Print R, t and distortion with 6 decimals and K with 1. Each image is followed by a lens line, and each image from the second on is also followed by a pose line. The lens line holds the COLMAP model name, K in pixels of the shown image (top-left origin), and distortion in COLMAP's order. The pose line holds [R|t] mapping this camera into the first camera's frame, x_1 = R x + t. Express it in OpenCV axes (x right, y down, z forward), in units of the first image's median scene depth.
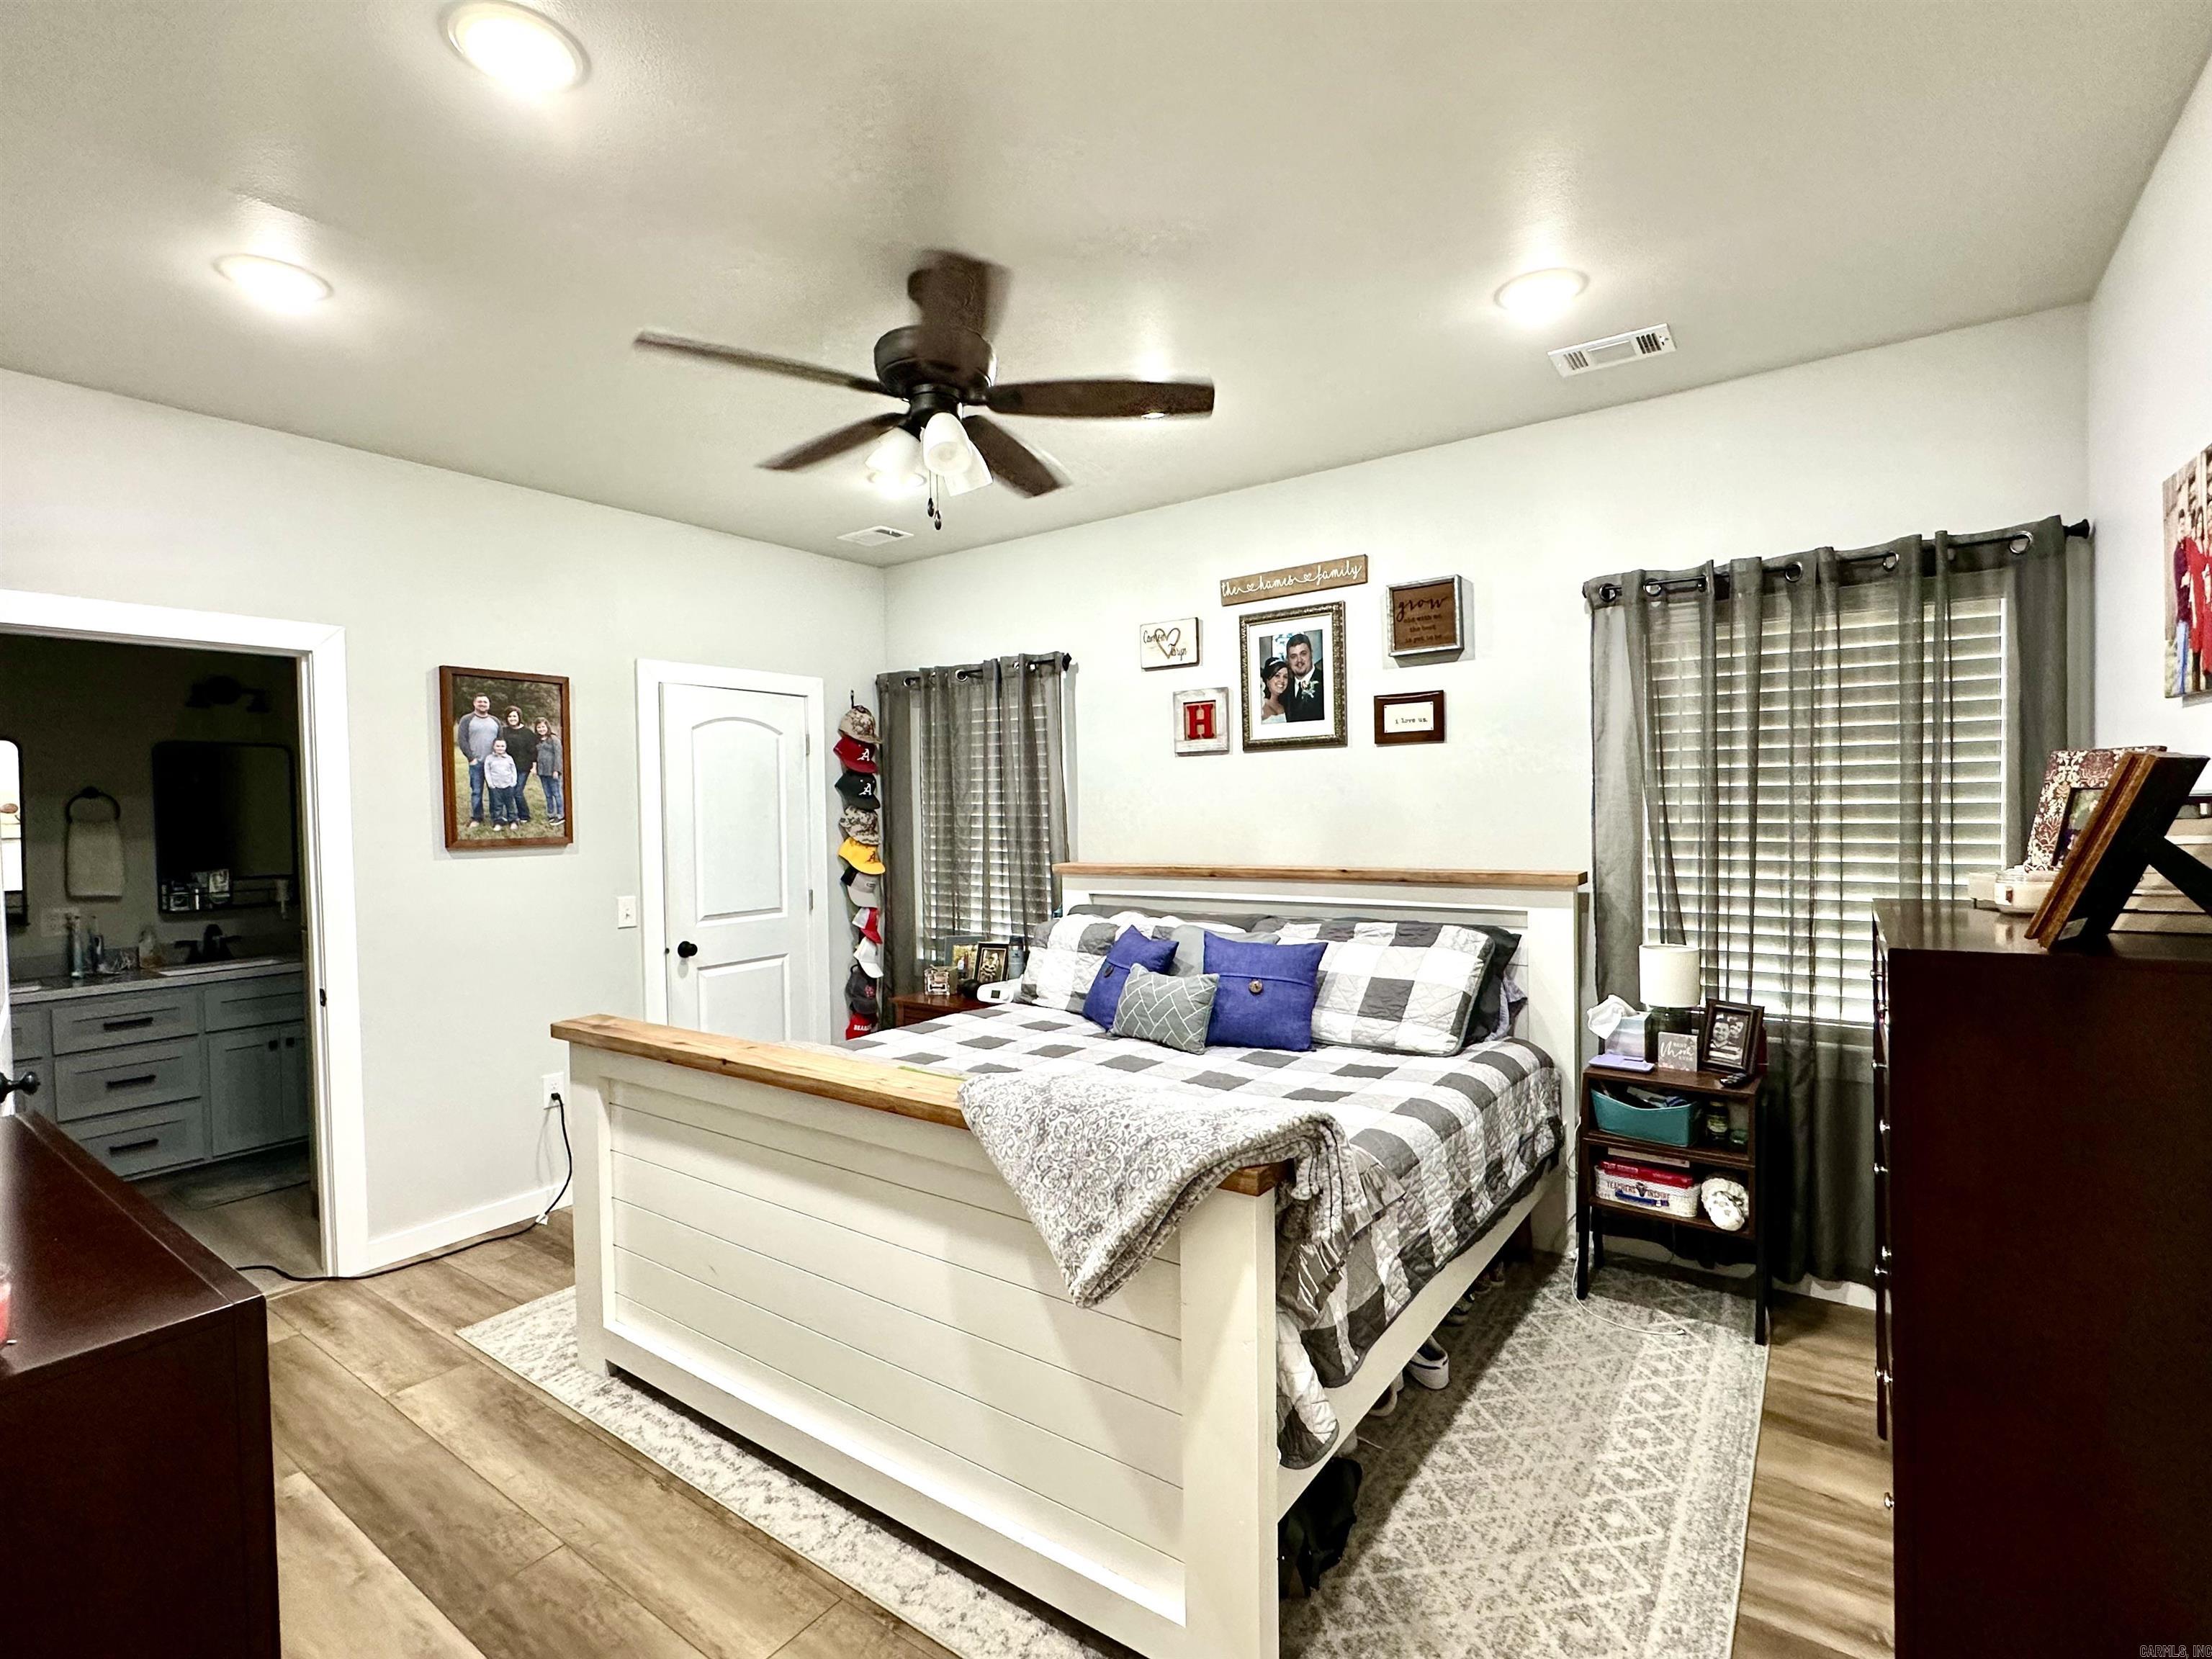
lens RADIAL K [[1020.1, 0, 1104.0], [0, 1020.1, 829.9], [0, 0, 1]] dist [-0.001646, -0.001446]
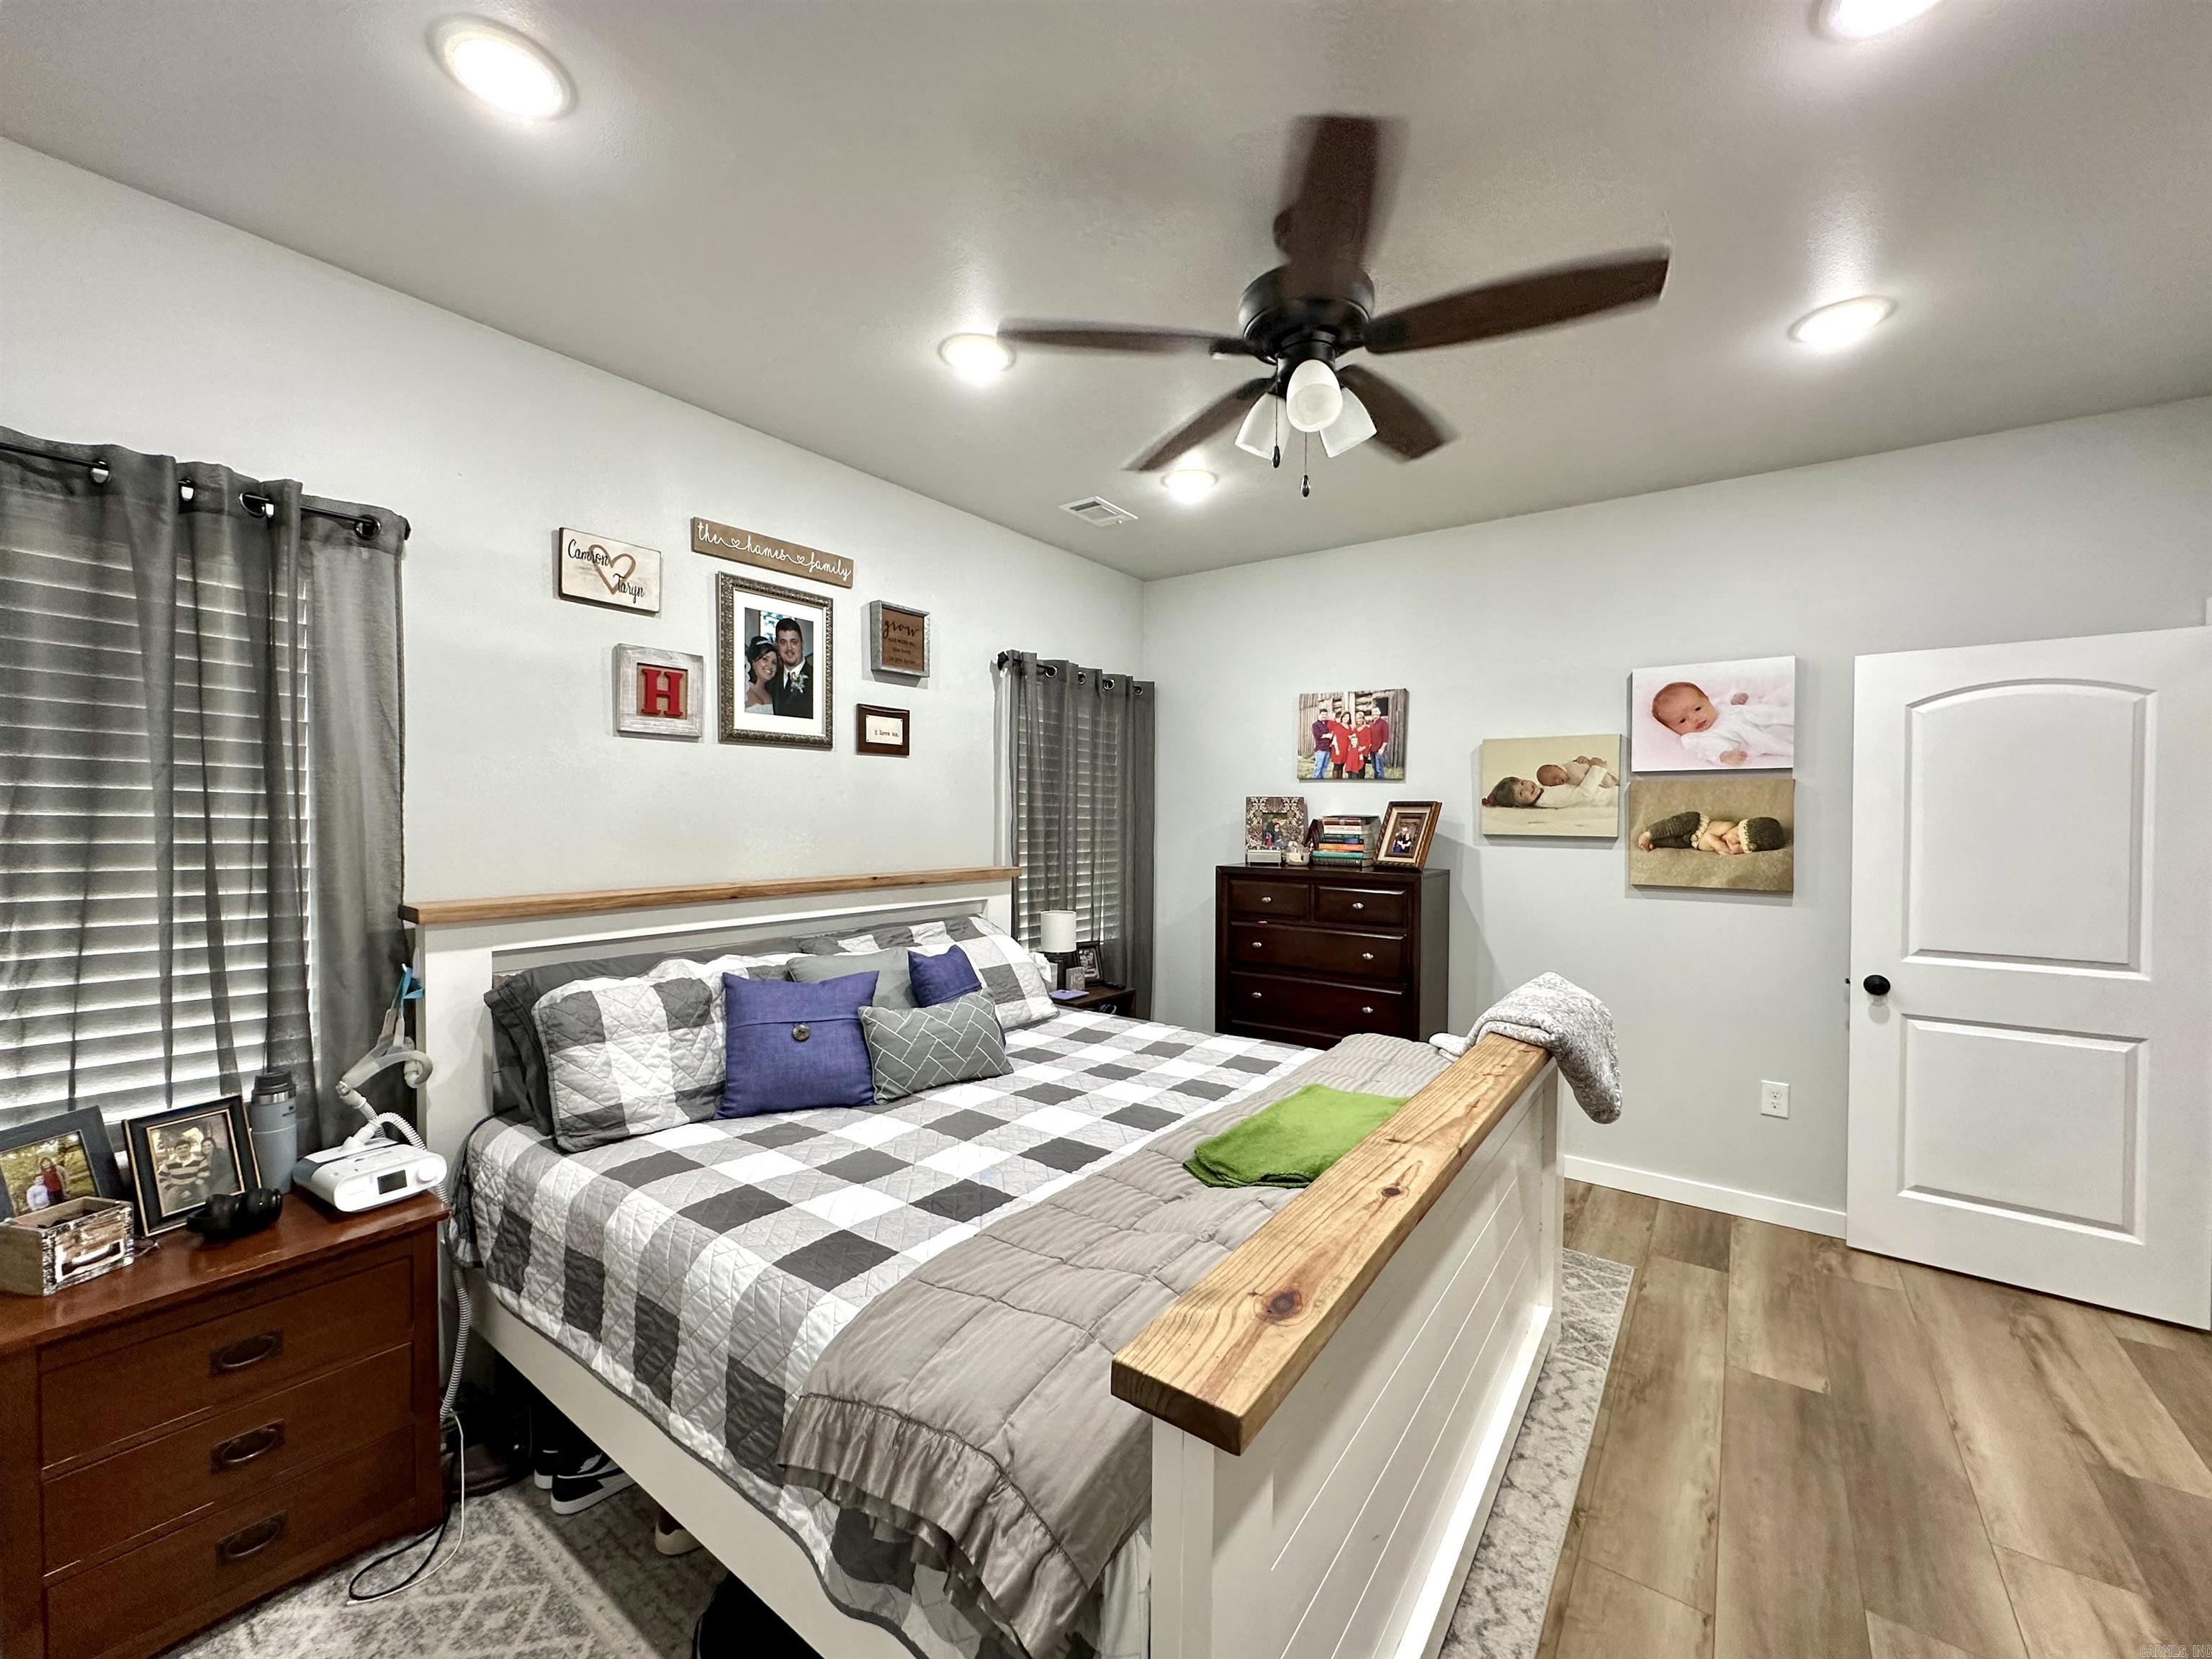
lens RADIAL K [[880.5, 0, 1100.4], [0, 880.5, 829.6], [0, 0, 1]] dist [-0.000017, -0.000114]
pose [[0.015600, 0.000498, 0.999878, -0.575471], [0.014060, 0.999901, -0.000718, -0.002900], [-0.999779, 0.014069, 0.015592, 0.717822]]
